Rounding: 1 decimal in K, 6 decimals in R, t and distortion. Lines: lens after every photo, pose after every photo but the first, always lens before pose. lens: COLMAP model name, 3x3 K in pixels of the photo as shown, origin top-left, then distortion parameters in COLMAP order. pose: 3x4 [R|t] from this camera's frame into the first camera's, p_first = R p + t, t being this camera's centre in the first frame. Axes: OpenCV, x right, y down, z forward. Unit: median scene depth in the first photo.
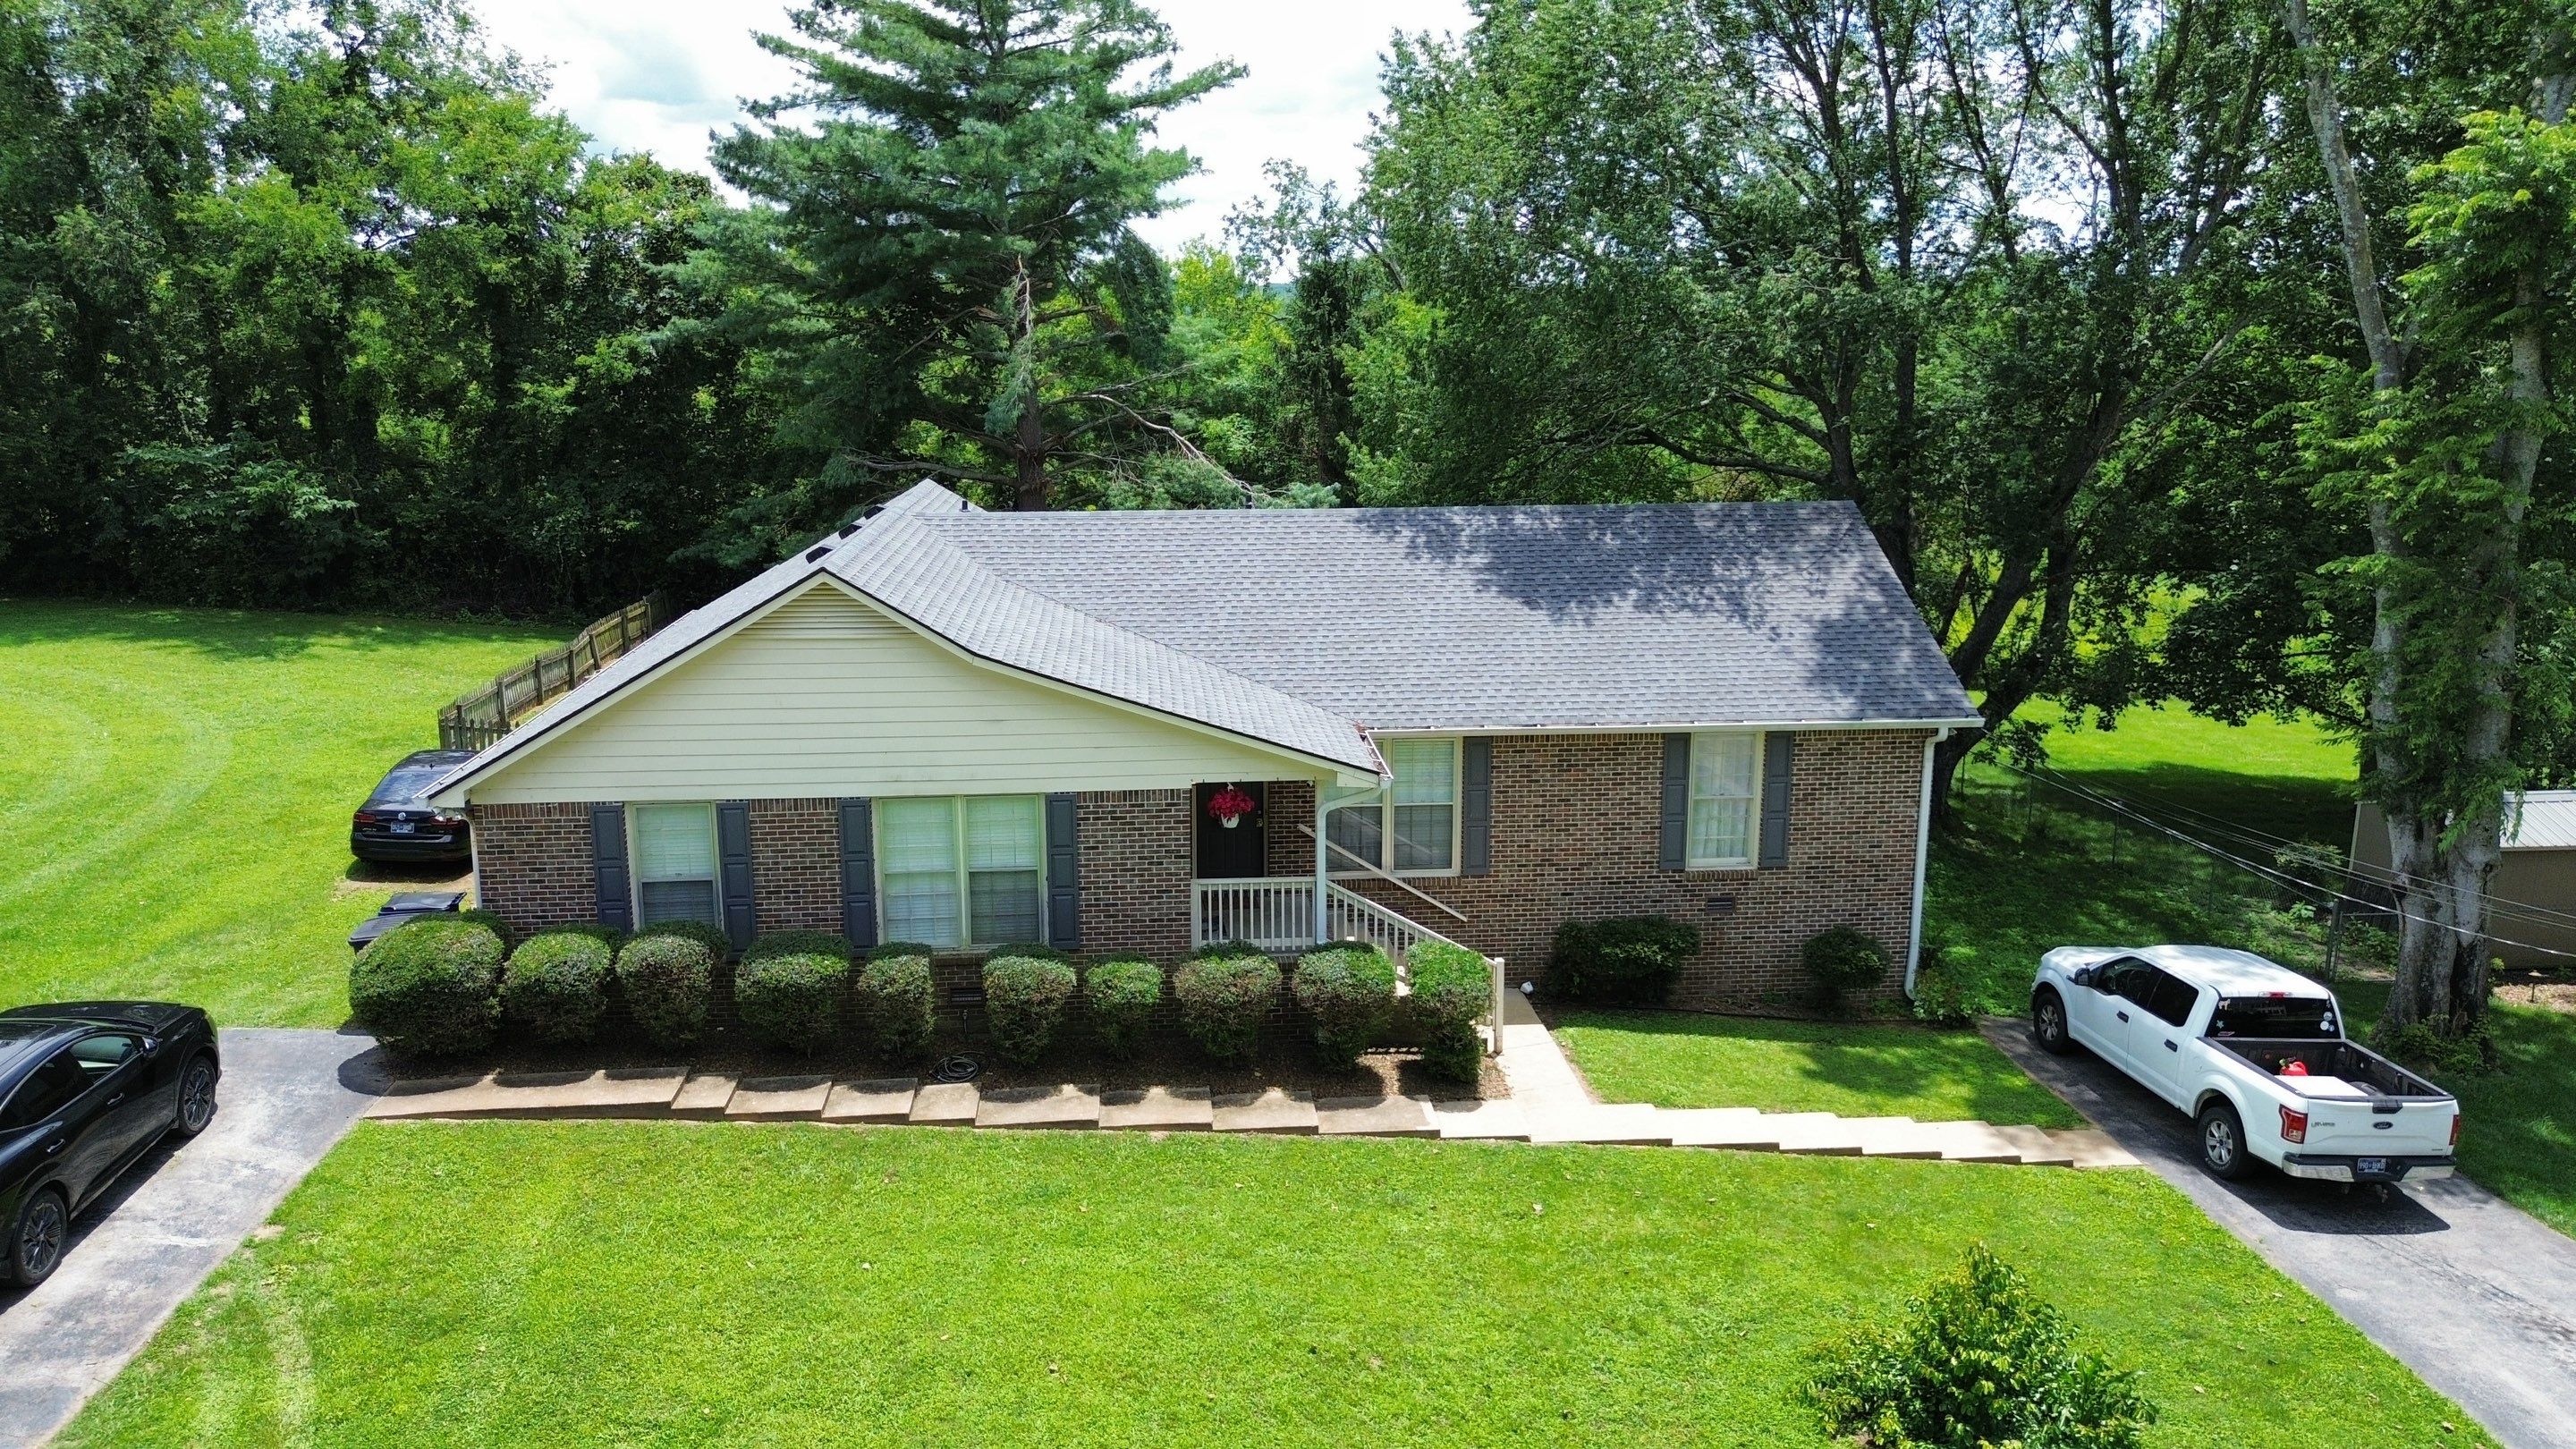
lens RADIAL K [[1850.8, 0, 1301.5], [0, 1850.8, 707.5], [0, 0, 1]] dist [0.060031, -0.065620]
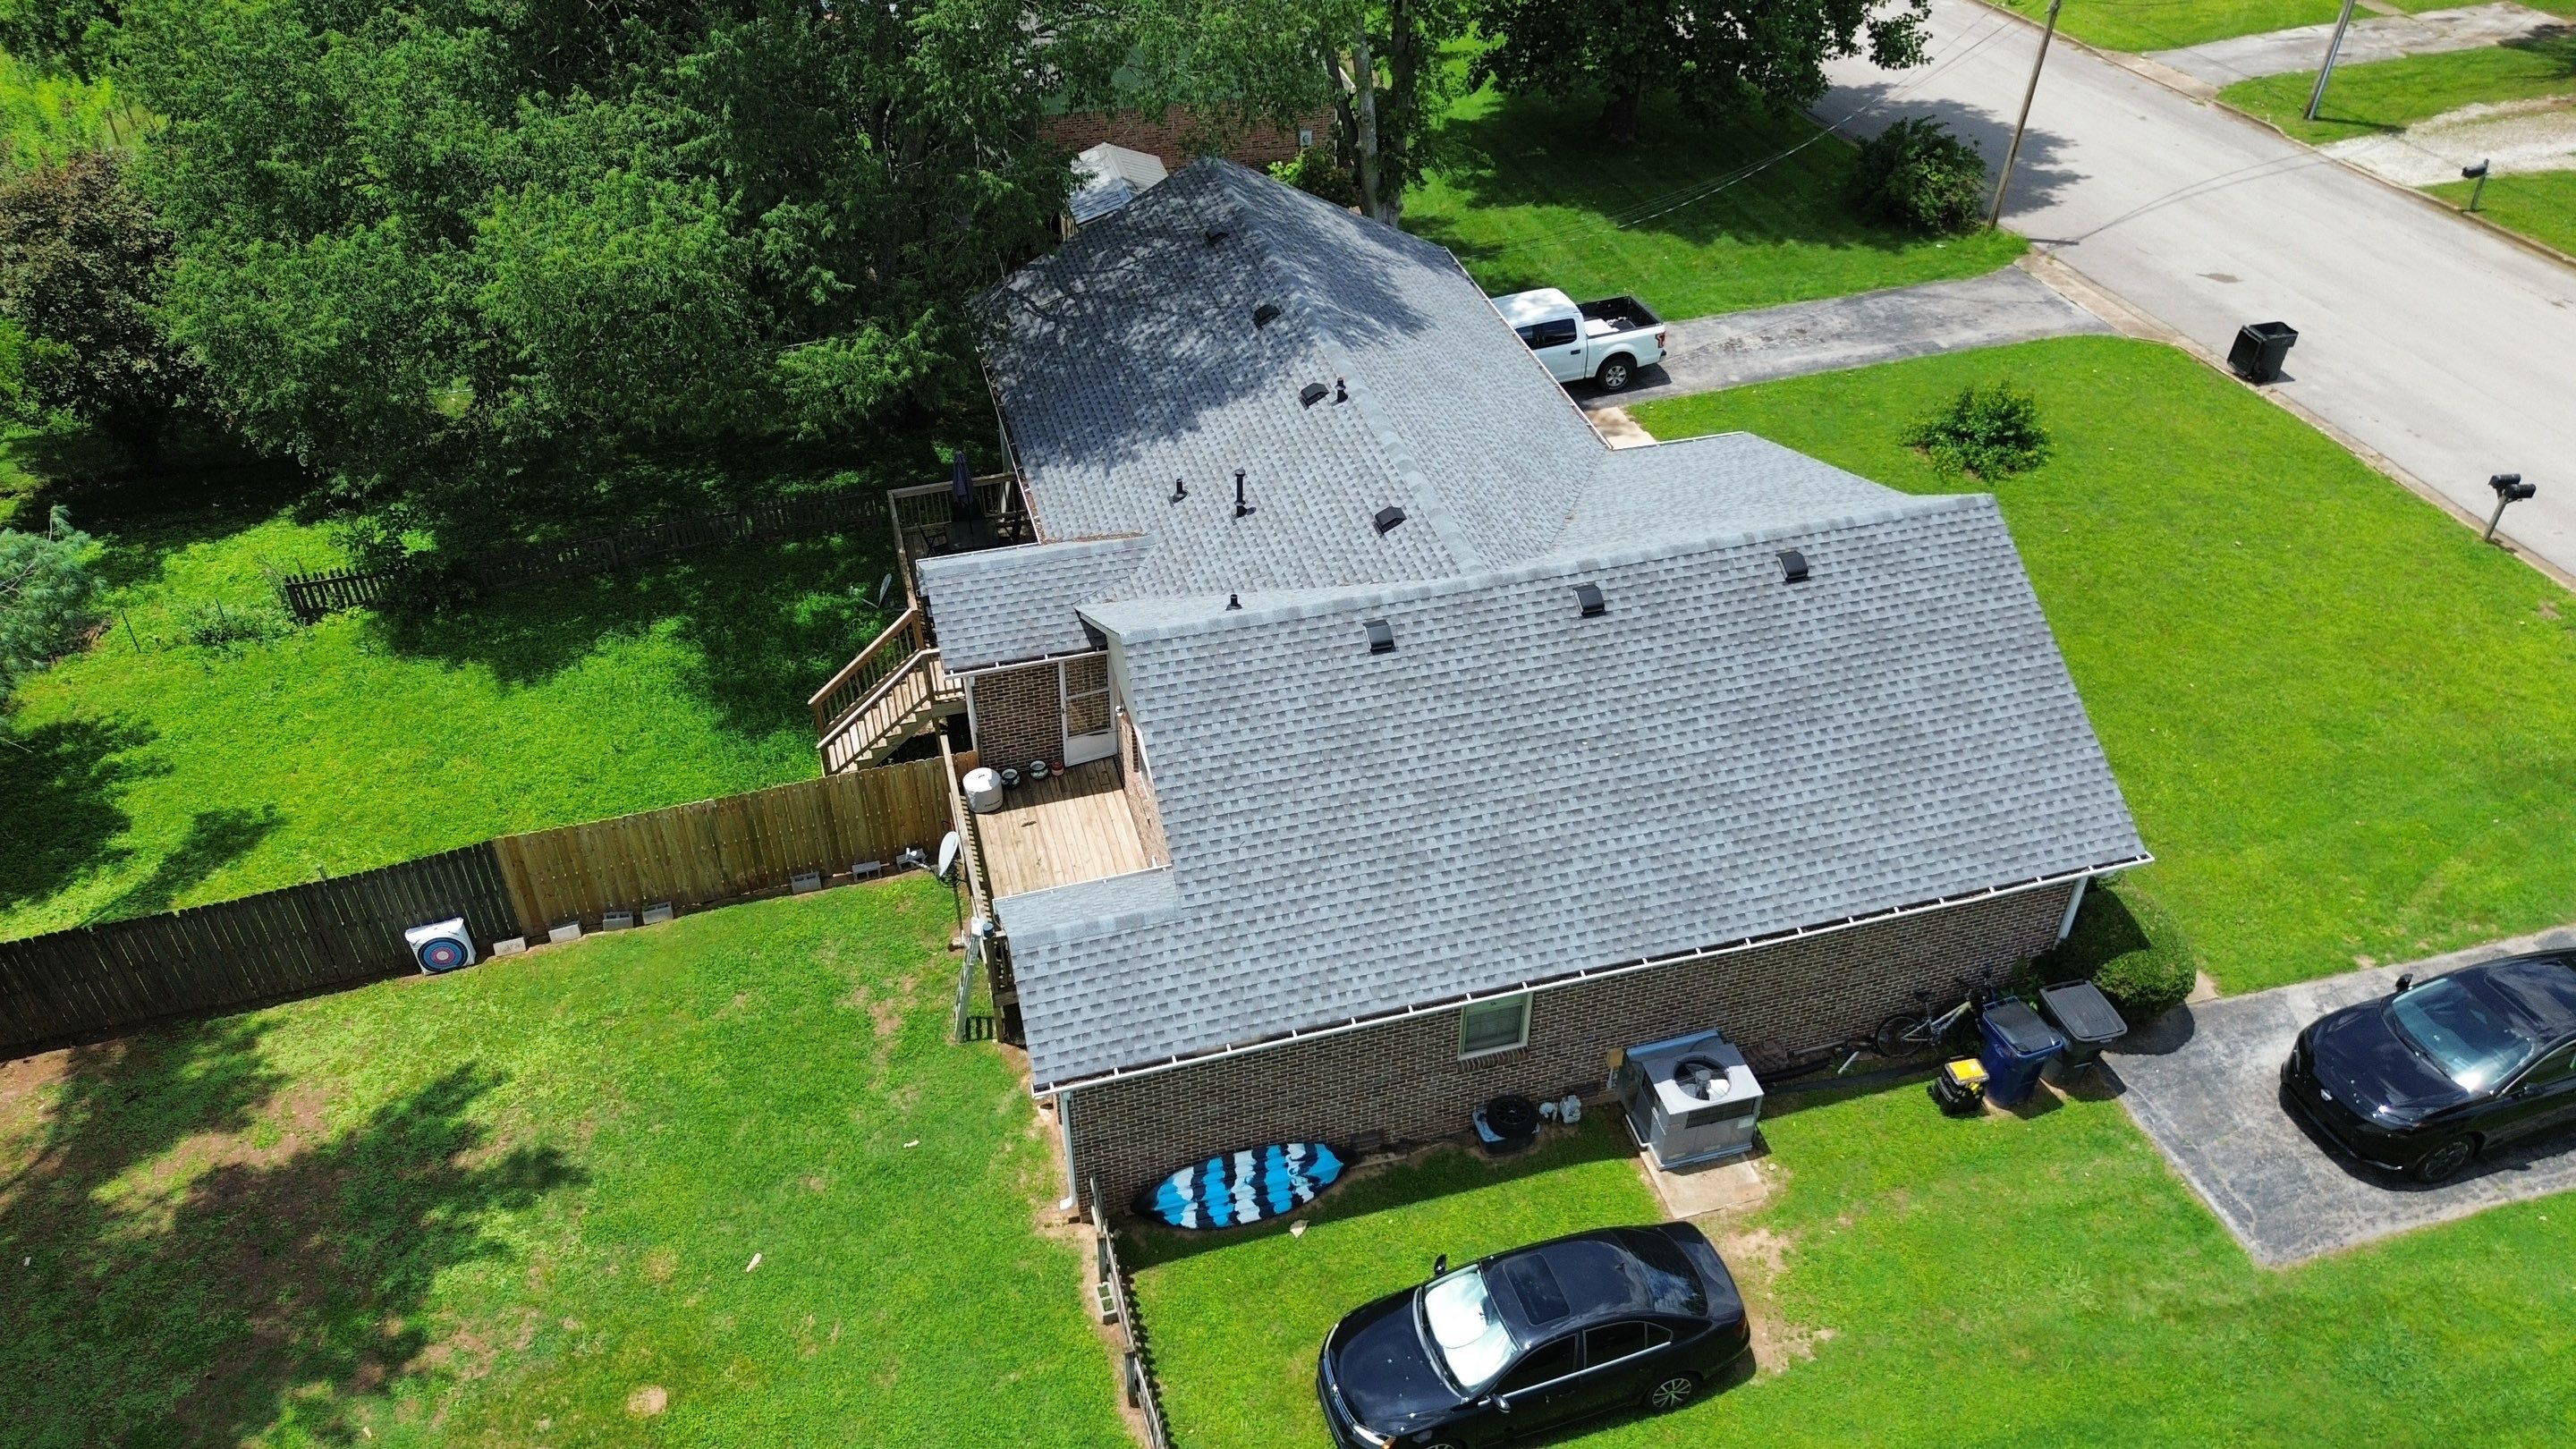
lens RADIAL K [[1852.4, 0, 1271.2], [0, 1852.4, 704.8], [0, 0, 1]] dist [0.073483, -0.122681]
pose [[-0.170409, -0.606317, 0.776750, -1.117467], [0.198208, 0.751075, 0.629761, -0.771477], [-0.965233, 0.261275, -0.007813, 1.398922]]
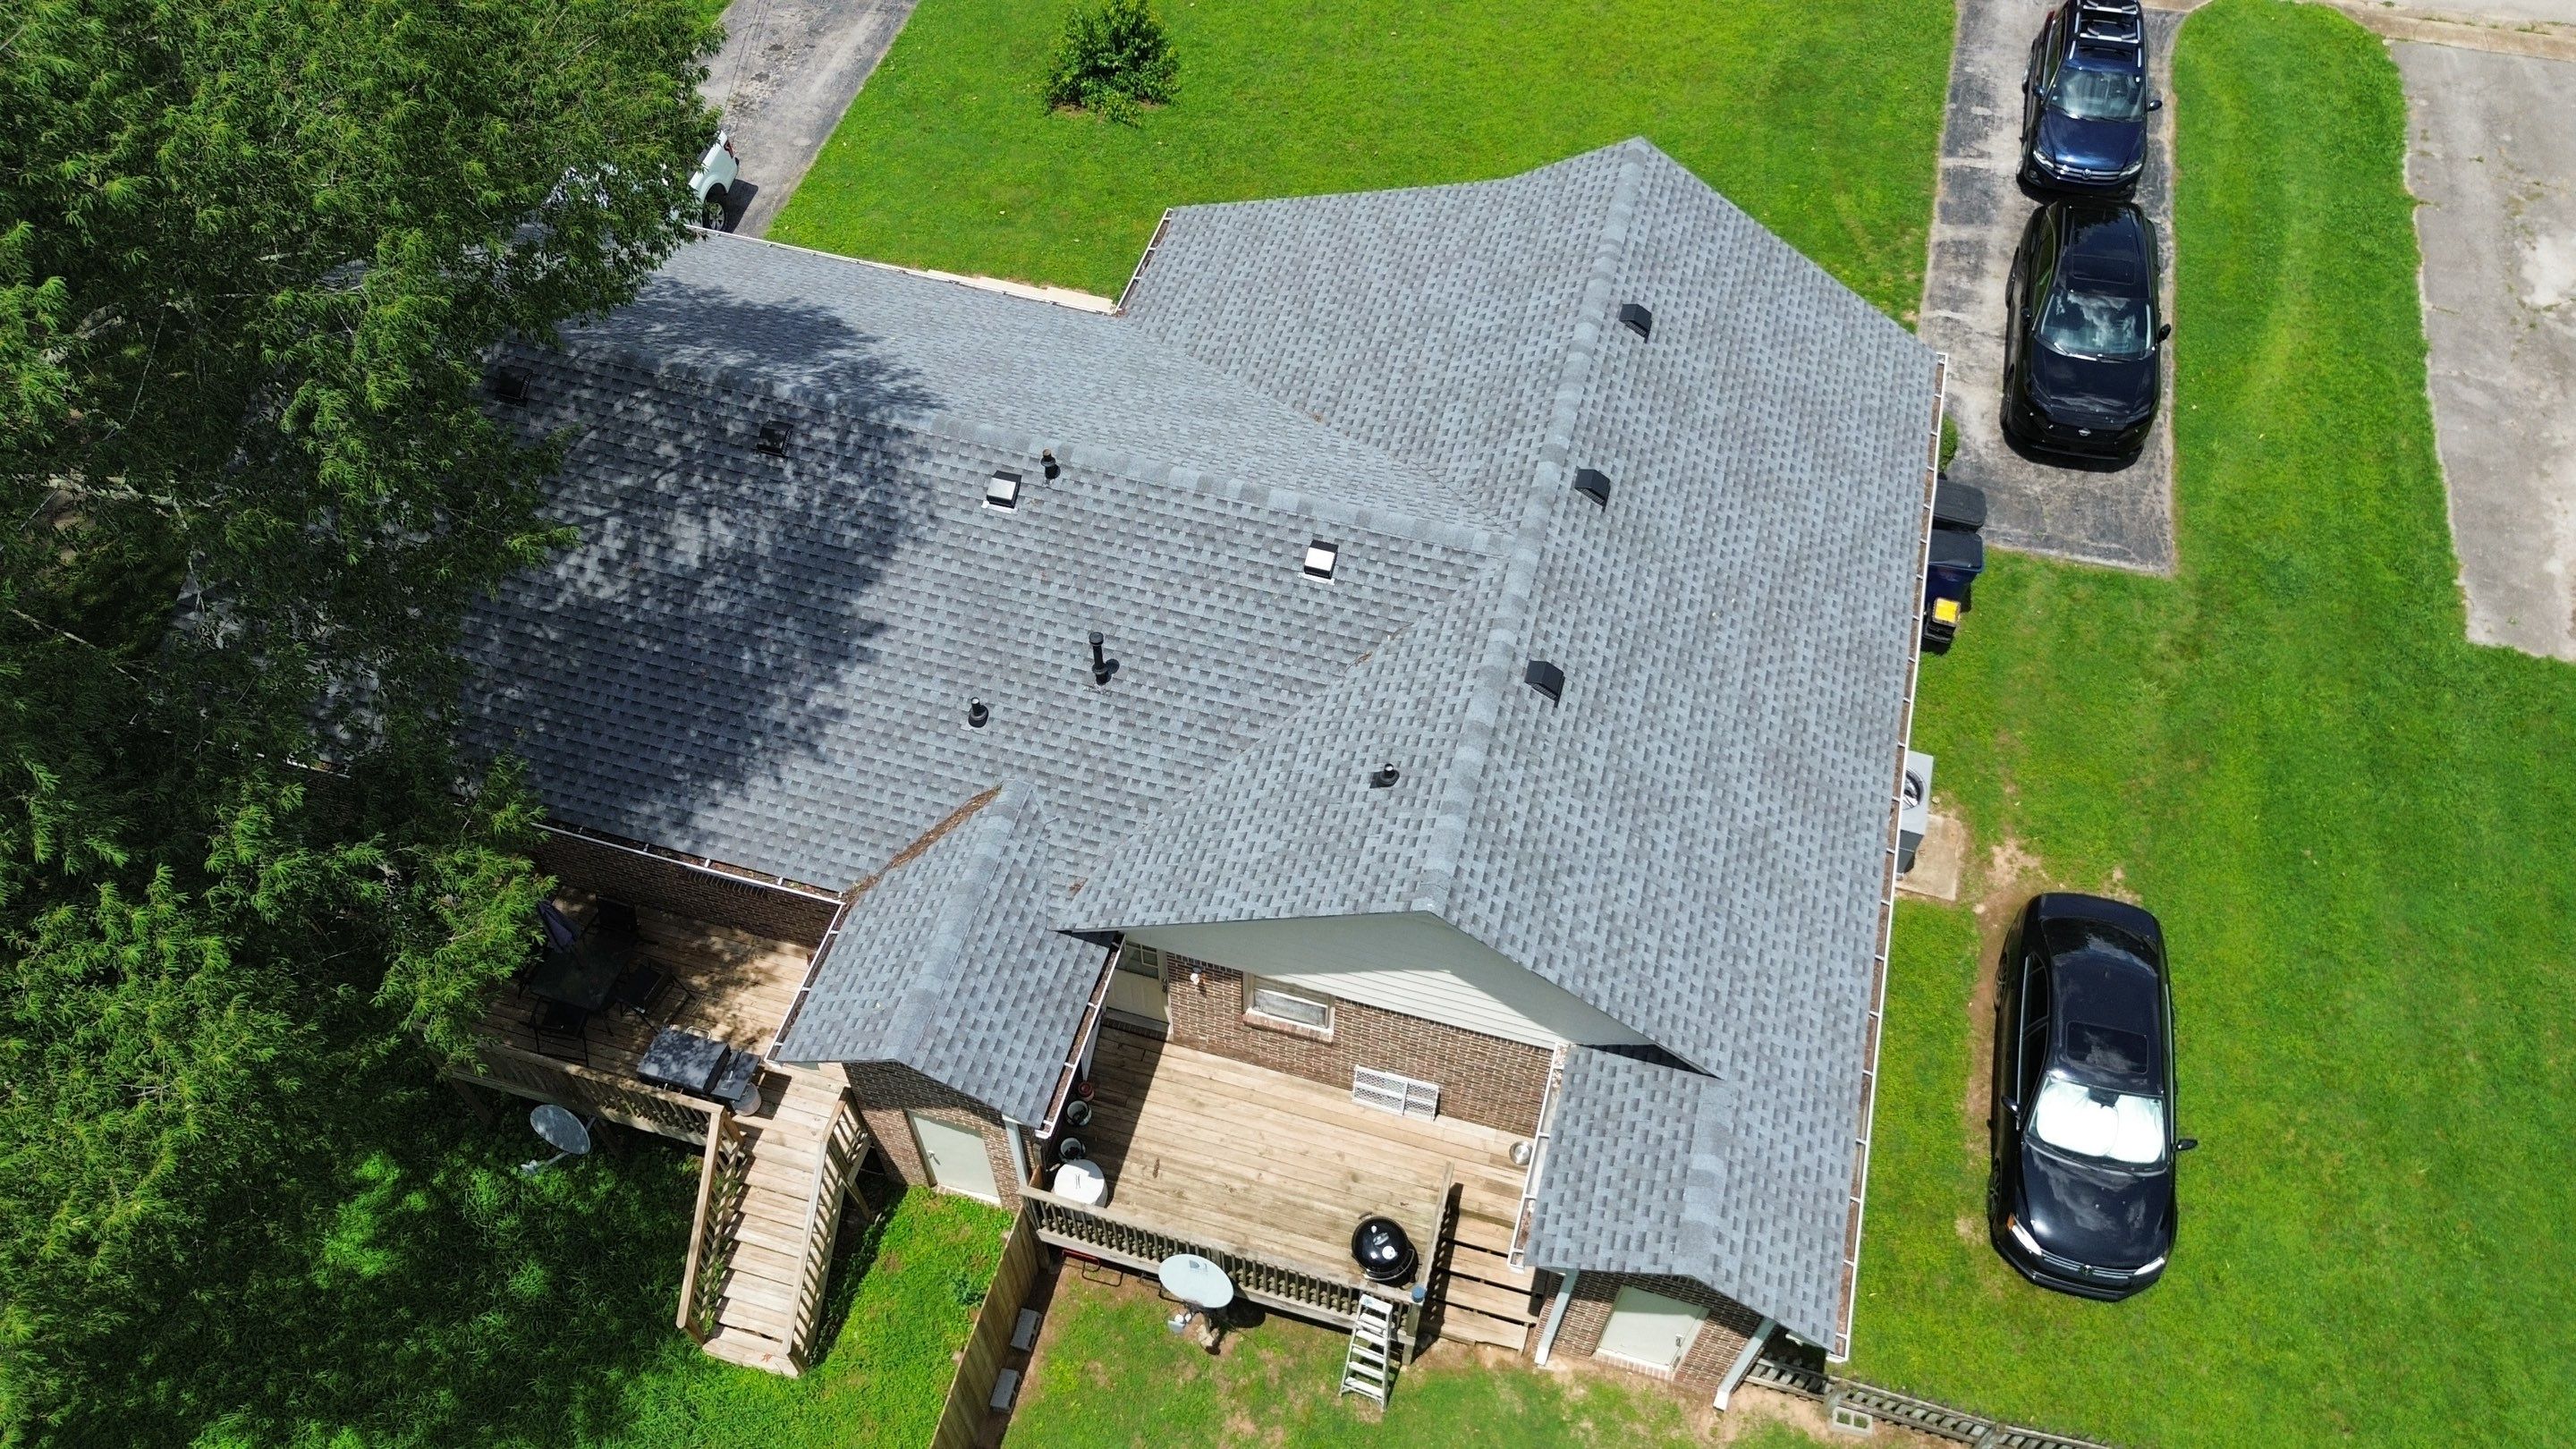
lens RADIAL K [[1850.8, 0, 1301.5], [0, 1850.8, 707.5], [0, 0, 1]] dist [0.060031, -0.065620]
pose [[-0.933074, -0.297701, 0.201860, -0.373191], [0.054280, 0.438240, 0.897217, -0.902402], [-0.355566, 0.848127, -0.392751, 1.707835]]
